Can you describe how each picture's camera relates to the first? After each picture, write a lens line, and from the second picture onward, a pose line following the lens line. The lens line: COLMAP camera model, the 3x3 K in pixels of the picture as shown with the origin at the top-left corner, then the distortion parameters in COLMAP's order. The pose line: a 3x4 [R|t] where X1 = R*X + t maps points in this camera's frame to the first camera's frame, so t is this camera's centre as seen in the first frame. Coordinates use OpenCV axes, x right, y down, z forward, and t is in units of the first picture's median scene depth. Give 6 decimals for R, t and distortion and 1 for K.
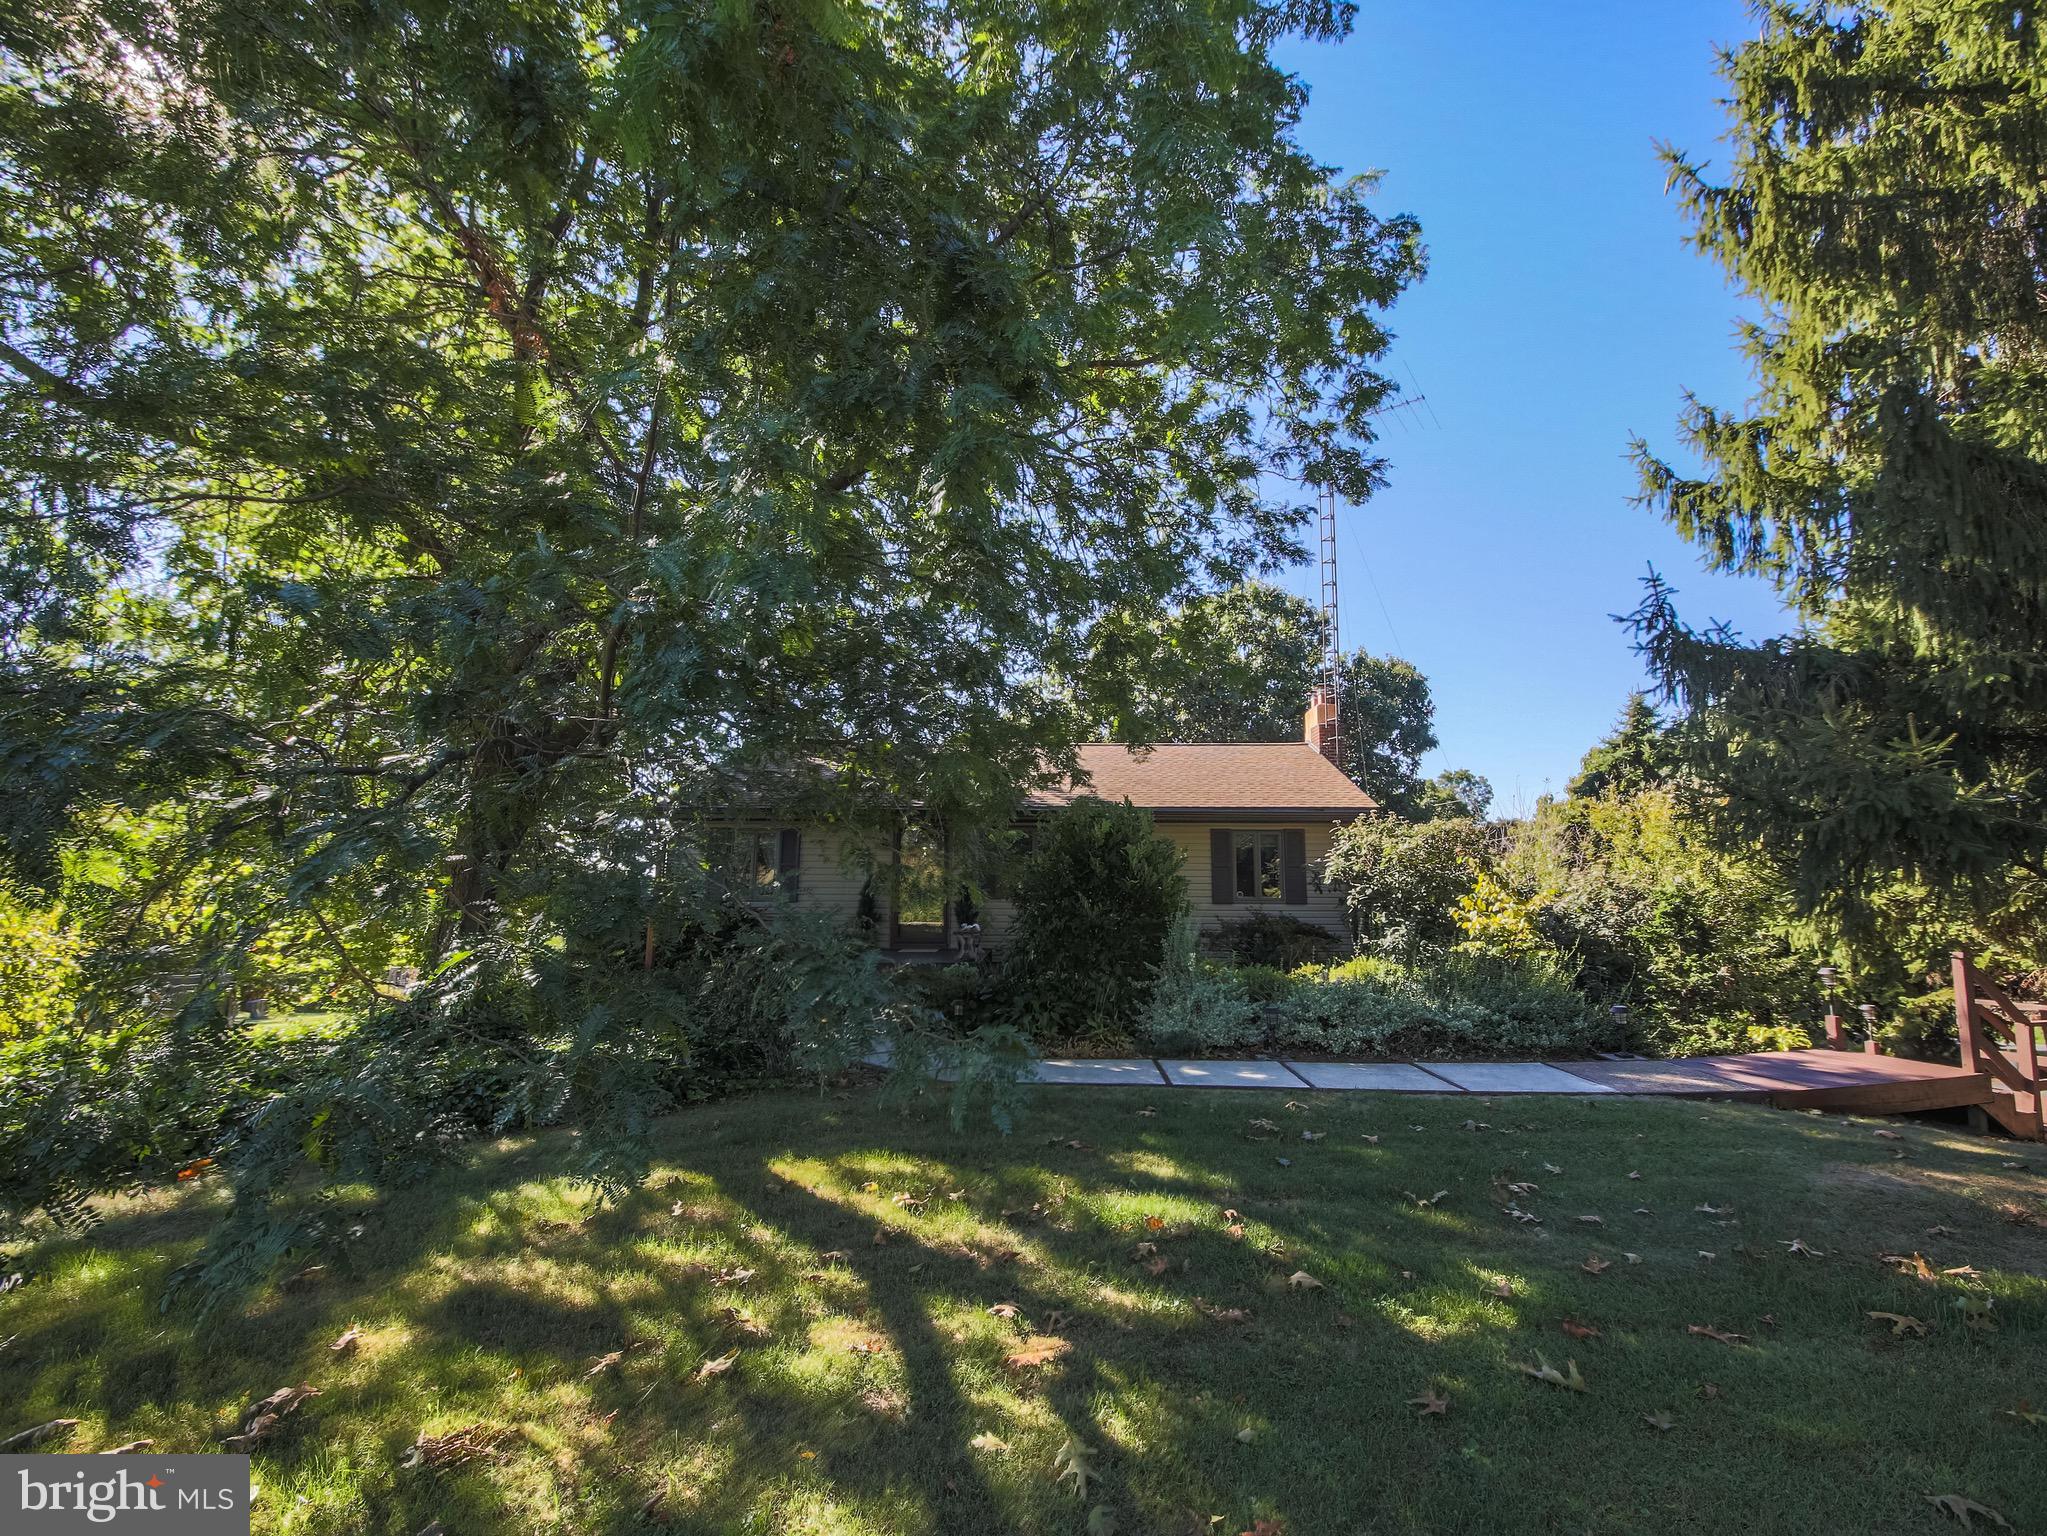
lens RADIAL K [[837.1, 0, 1024.6], [0, 837.1, 772.0], [0, 0, 1]] dist [-0.001444, -0.000185]
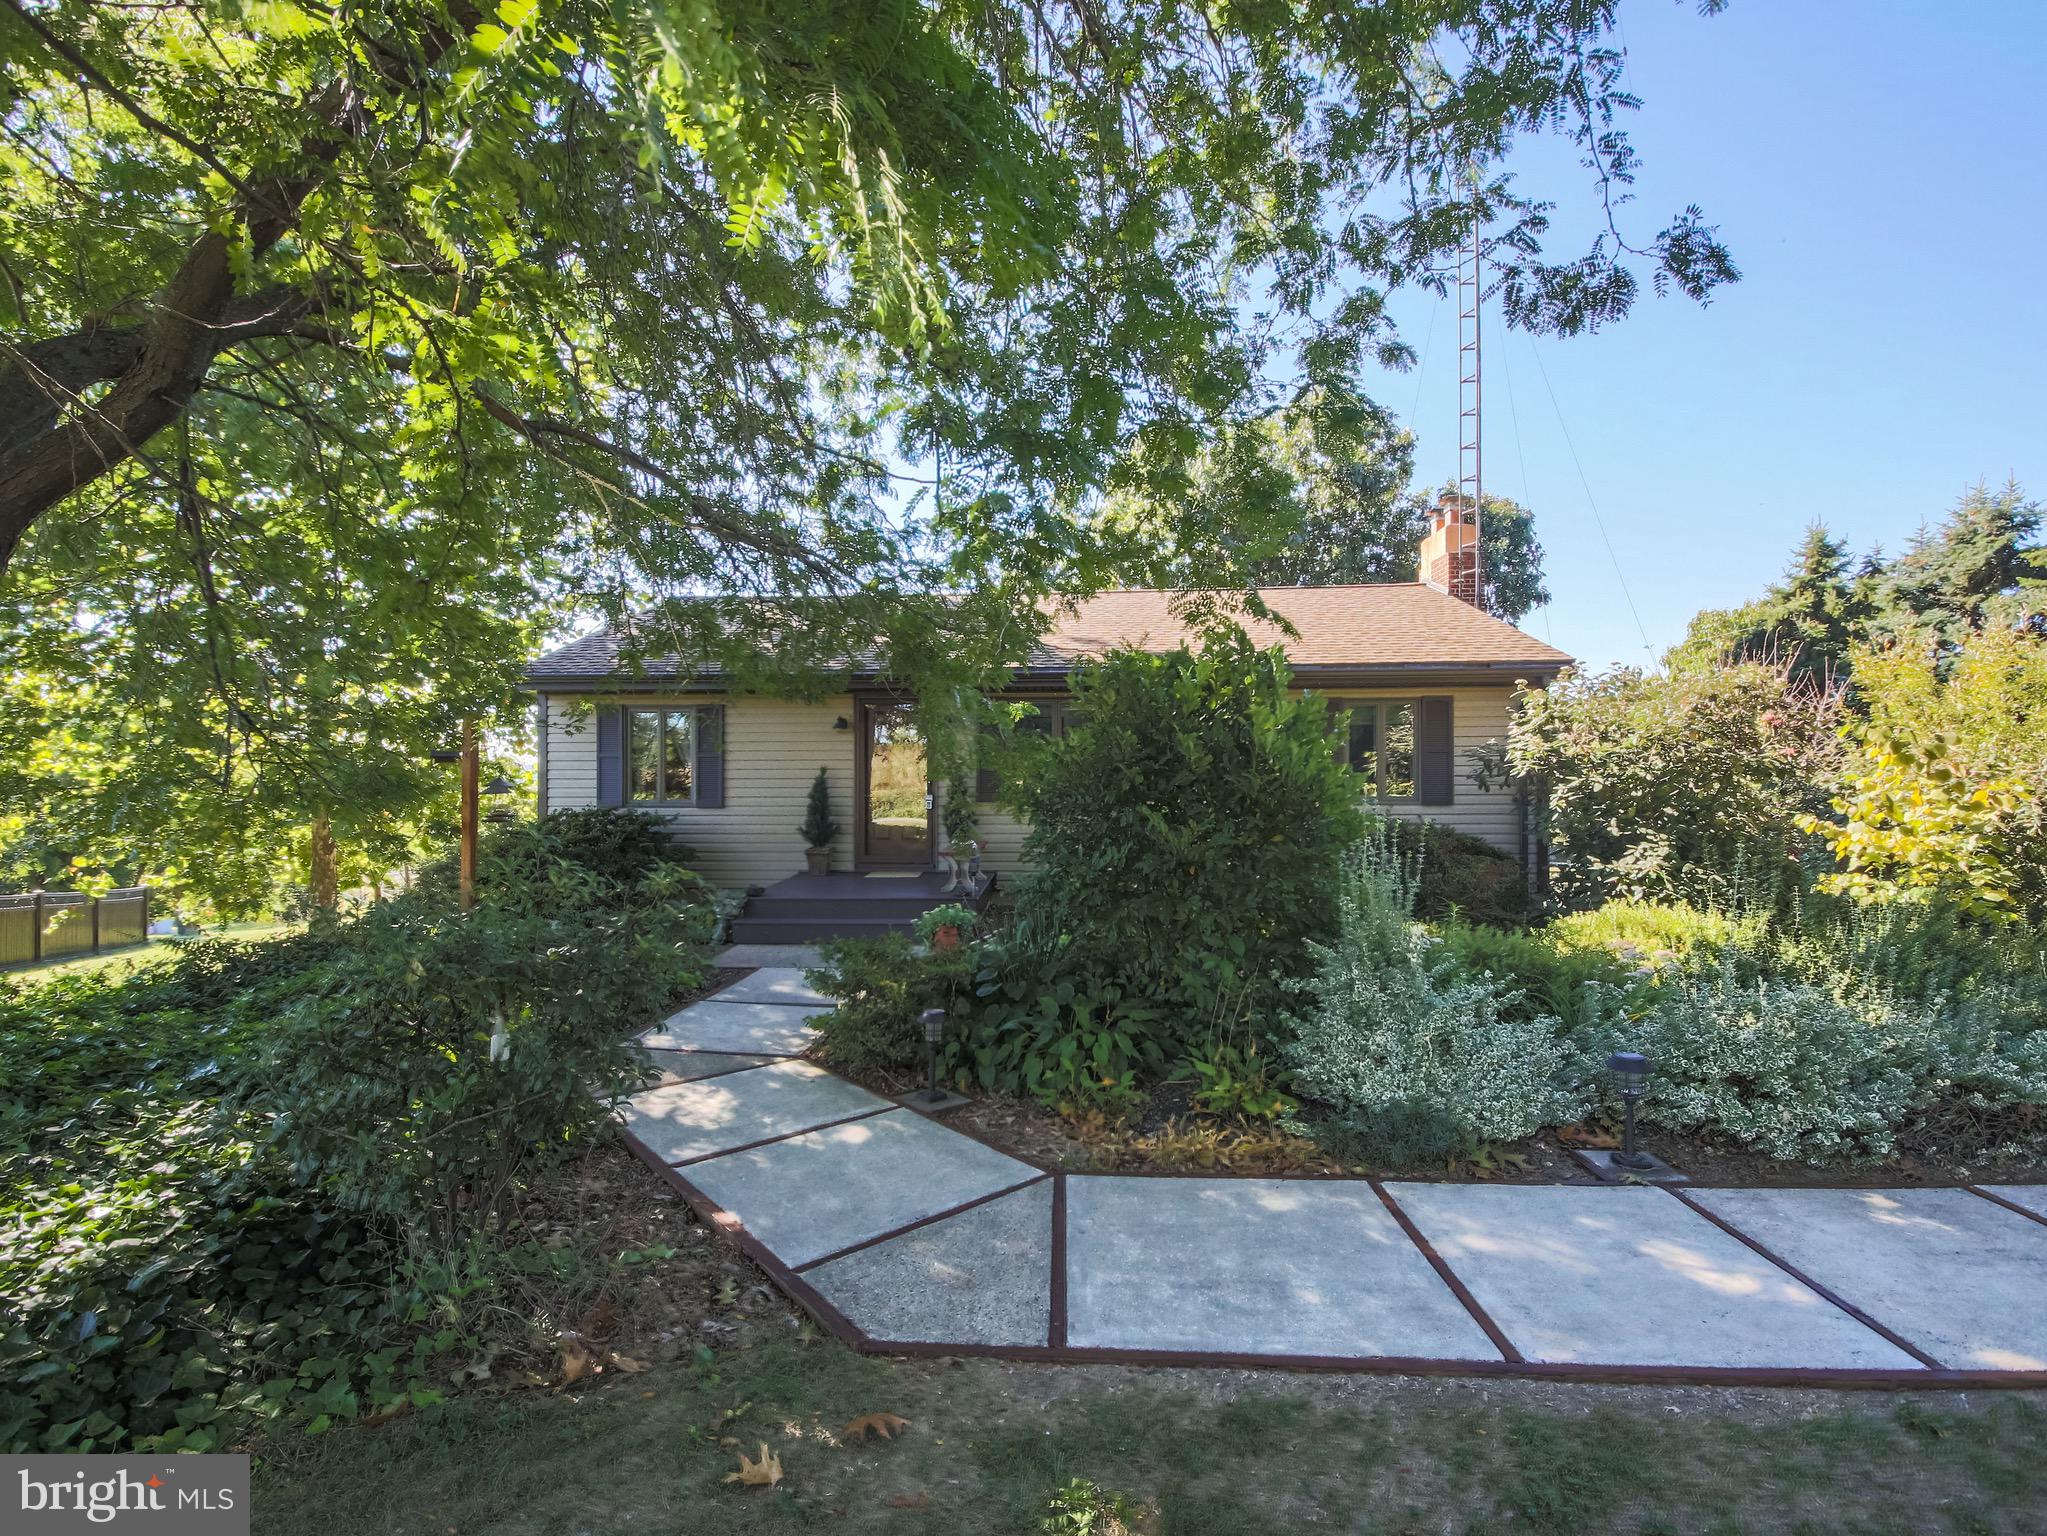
lens RADIAL K [[837.1, 0, 1024.6], [0, 837.1, 772.0], [0, 0, 1]] dist [-0.001444, -0.000185]
pose [[0.999935, -0.011335, -0.000785, -0.015177], [0.011343, 0.991835, 0.127026, 0.047015], [-0.000661, -0.127027, 0.991899, 0.378568]]
